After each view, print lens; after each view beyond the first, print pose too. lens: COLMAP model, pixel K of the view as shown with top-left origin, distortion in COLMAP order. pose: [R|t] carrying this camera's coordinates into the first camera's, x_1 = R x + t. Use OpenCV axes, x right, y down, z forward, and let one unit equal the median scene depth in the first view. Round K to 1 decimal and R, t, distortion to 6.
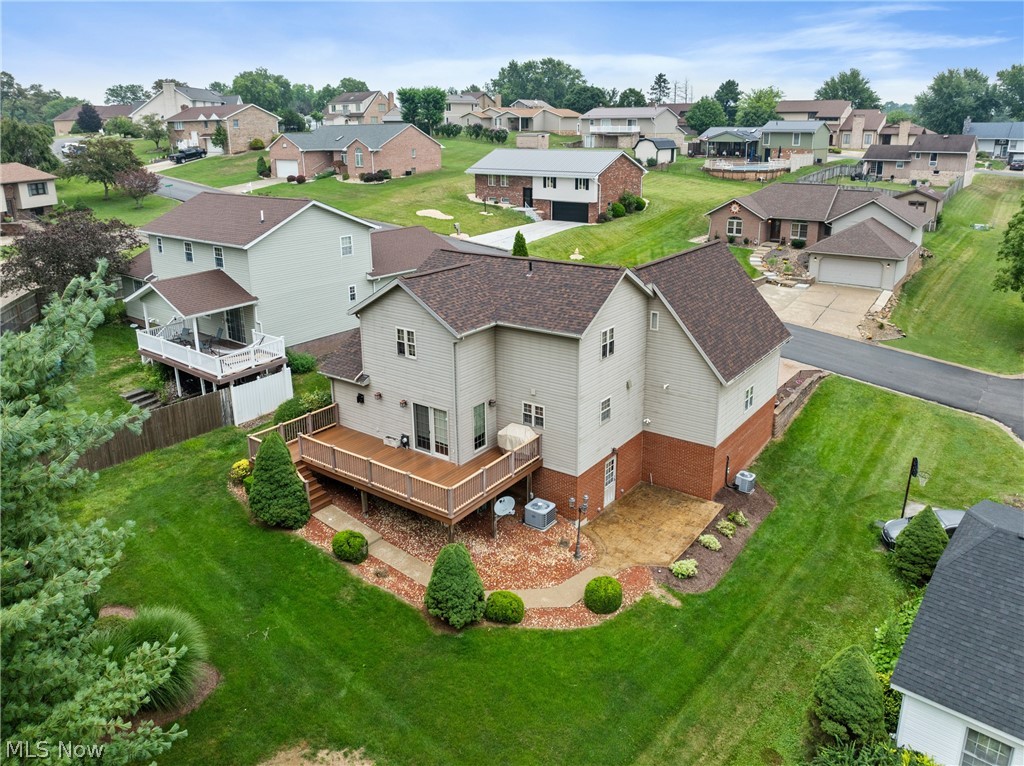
lens RADIAL K [[726.4, 0, 519.3], [0, 726.4, 383.6], [0, 0, 1]] dist [-0.032039, -0.001911]
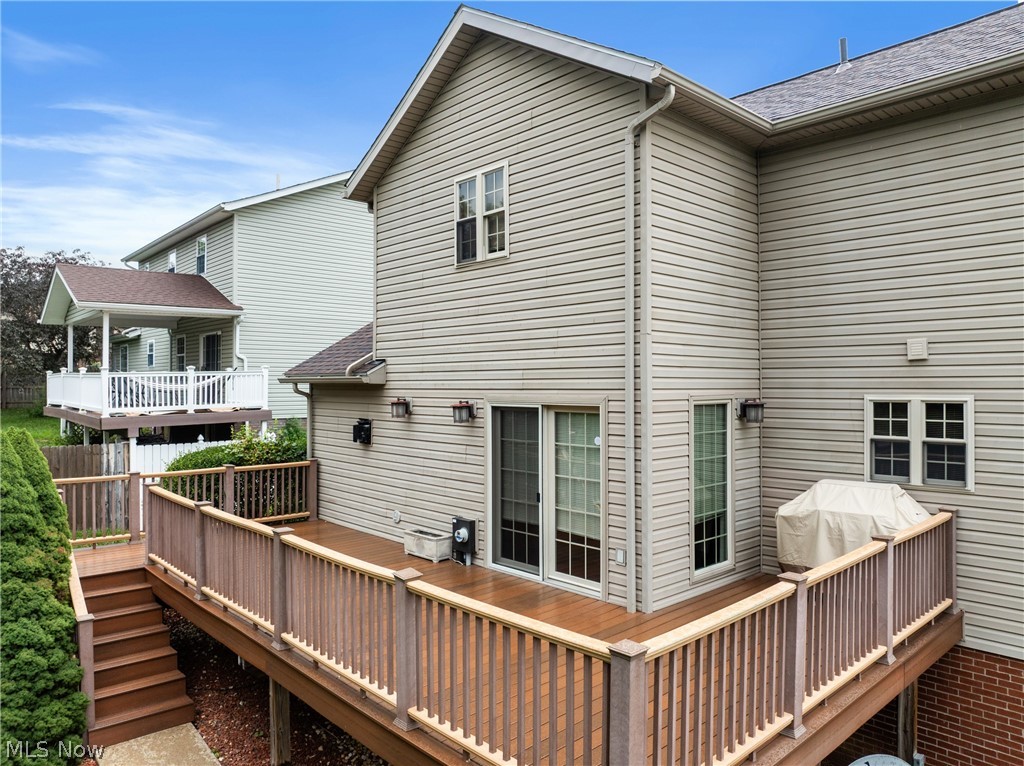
lens RADIAL K [[720.9, 0, 497.8], [0, 720.9, 384.6], [0, 0, 1]] dist [-0.030148, -0.001527]
pose [[0.976112, -0.002655, -0.217250, -0.075098], [-0.069844, 0.943016, -0.325334, 0.119978], [0.205734, 0.332736, 0.920304, 0.704044]]
